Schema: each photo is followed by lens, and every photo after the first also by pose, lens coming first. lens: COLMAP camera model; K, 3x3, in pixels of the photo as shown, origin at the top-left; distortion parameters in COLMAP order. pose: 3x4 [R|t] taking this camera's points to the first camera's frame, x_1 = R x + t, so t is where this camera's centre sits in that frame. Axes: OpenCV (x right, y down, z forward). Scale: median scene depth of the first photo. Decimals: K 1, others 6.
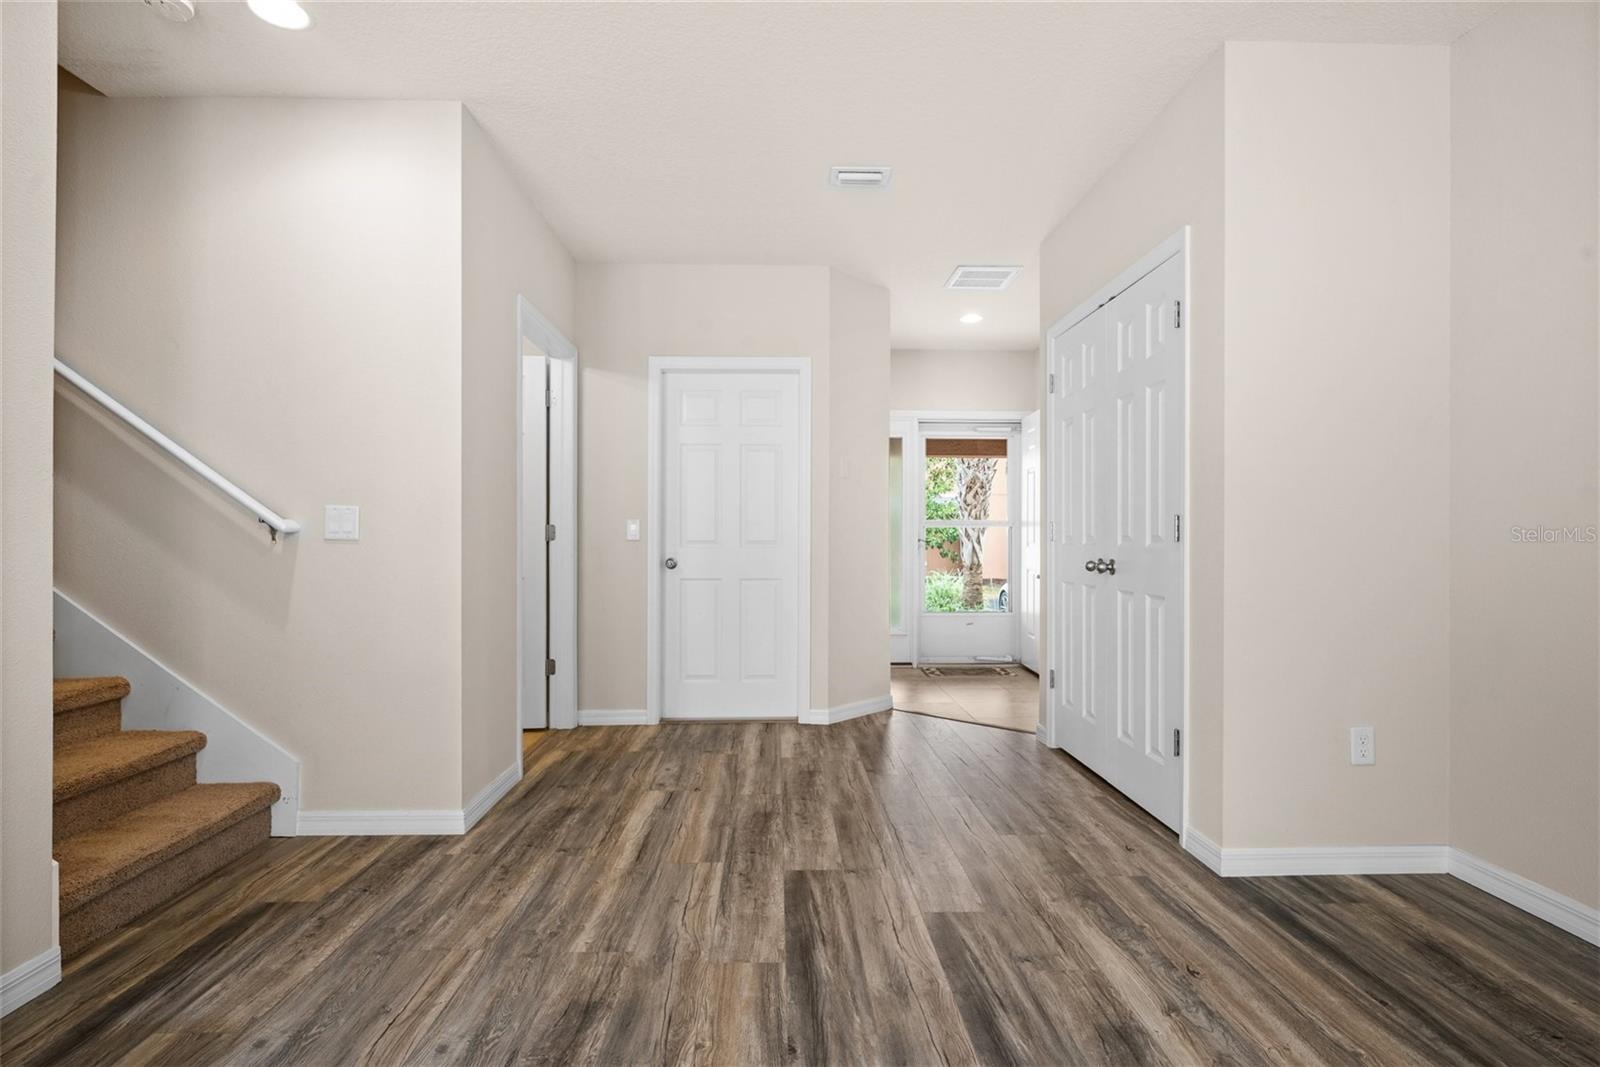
lens RADIAL K [[781.1, 0, 812.2], [0, 781.1, 542.5], [0, 0, 1]] dist [-0.004394, 0.000537]
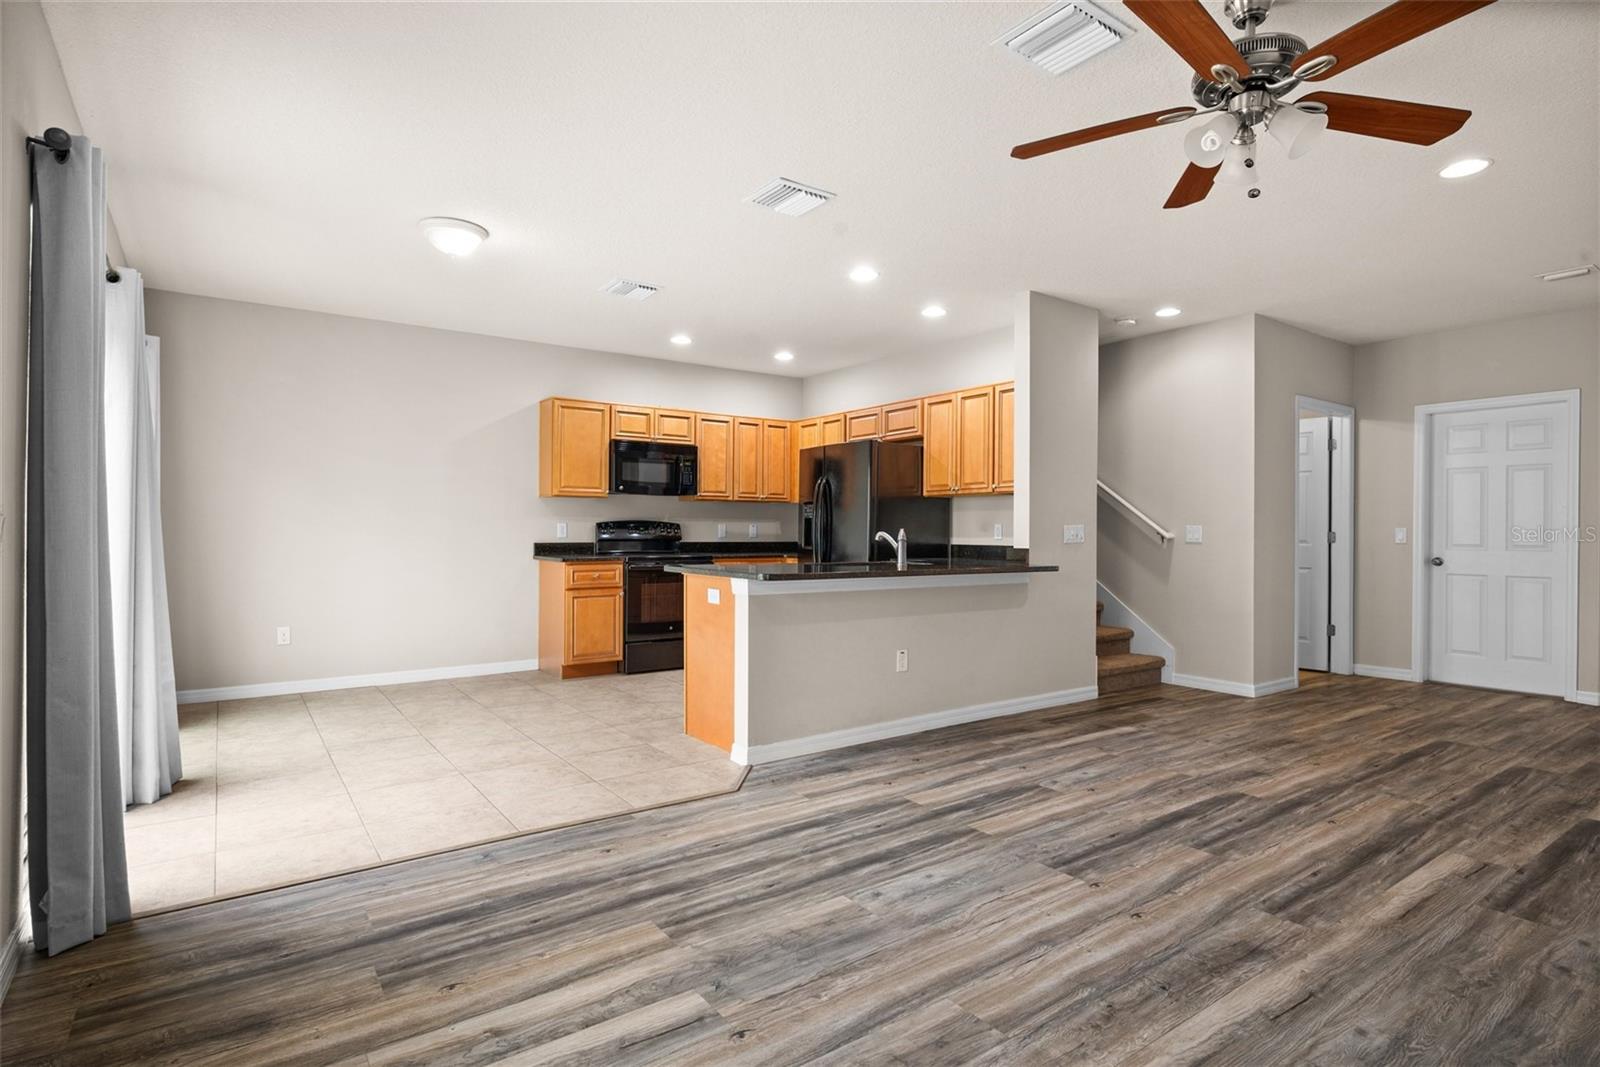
lens RADIAL K [[809.6, 0, 791.2], [0, 809.6, 534.2], [0, 0, 1]] dist [-0.002147, -0.000318]
pose [[0.537792, 0.003148, -0.843072, 0.625798], [-0.005508, 0.999985, 0.000221, -0.021107], [0.843060, 0.004525, 0.537801, -1.044909]]
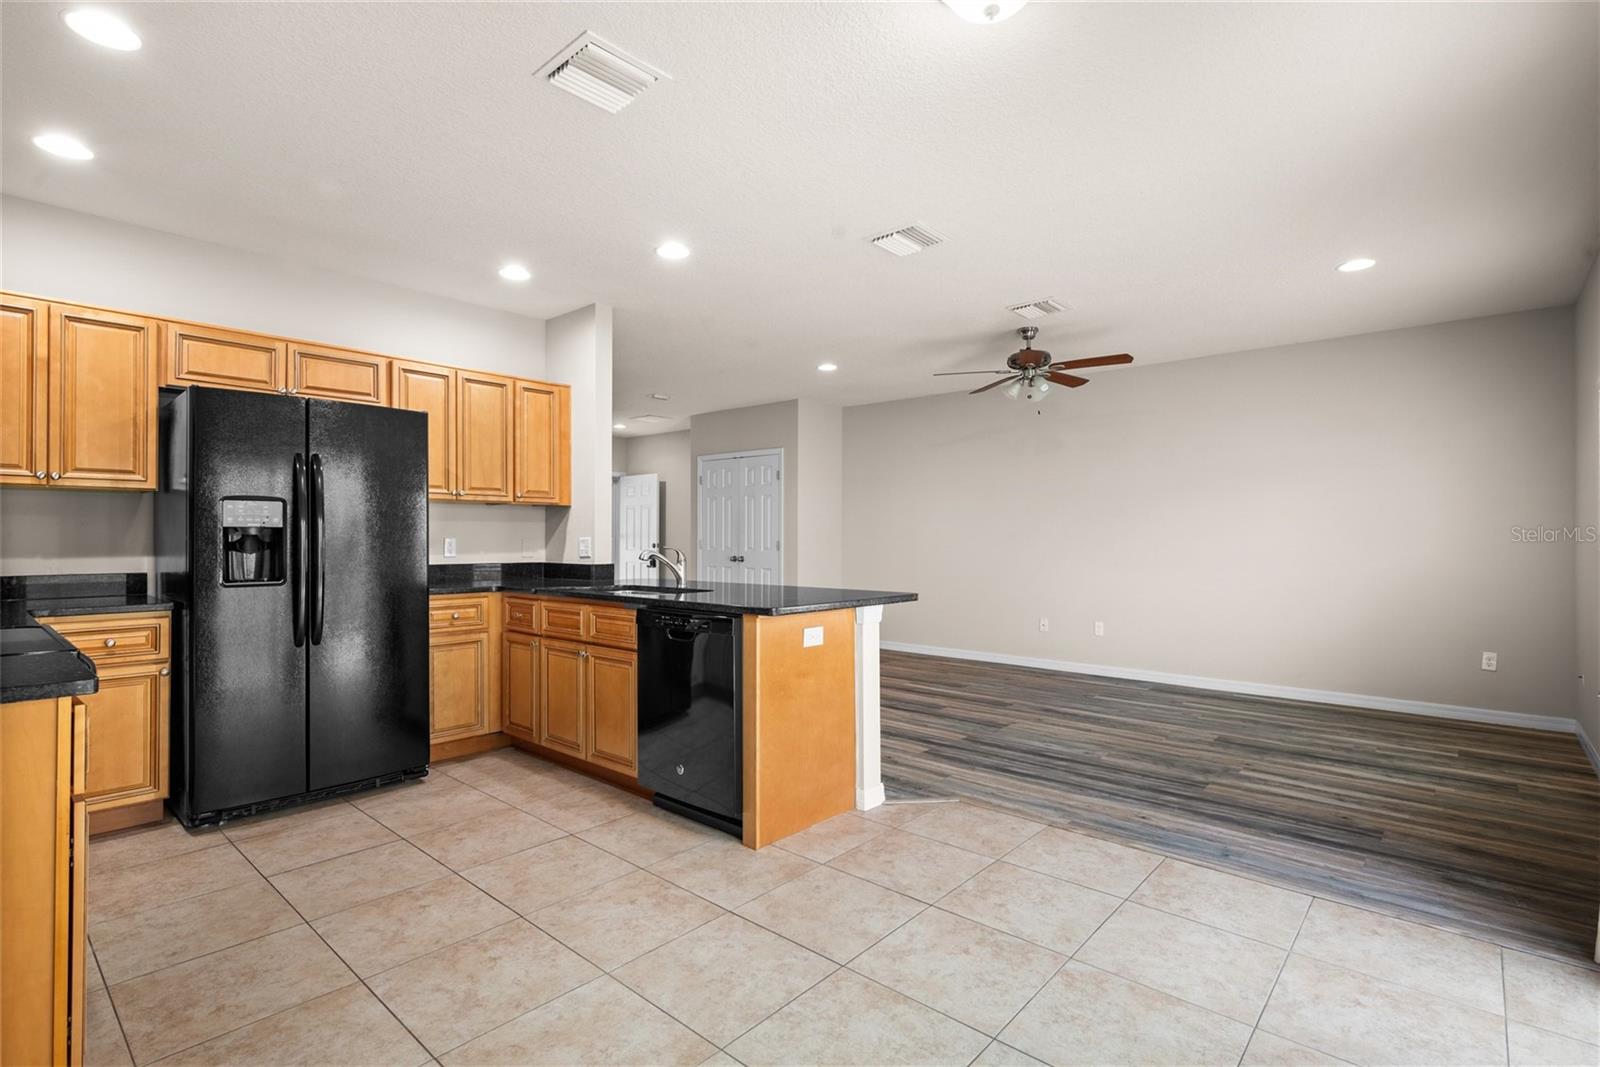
lens RADIAL K [[772.2, 0, 805.1], [0, 772.2, 527.8], [0, 0, 1]] dist [-0.002192, 0.001363]
pose [[0.690481, 0.006962, 0.723317, -1.610113], [0.001893, 0.999933, -0.011432, -0.052015], [-0.723348, 0.009263, 0.690421, -1.136458]]
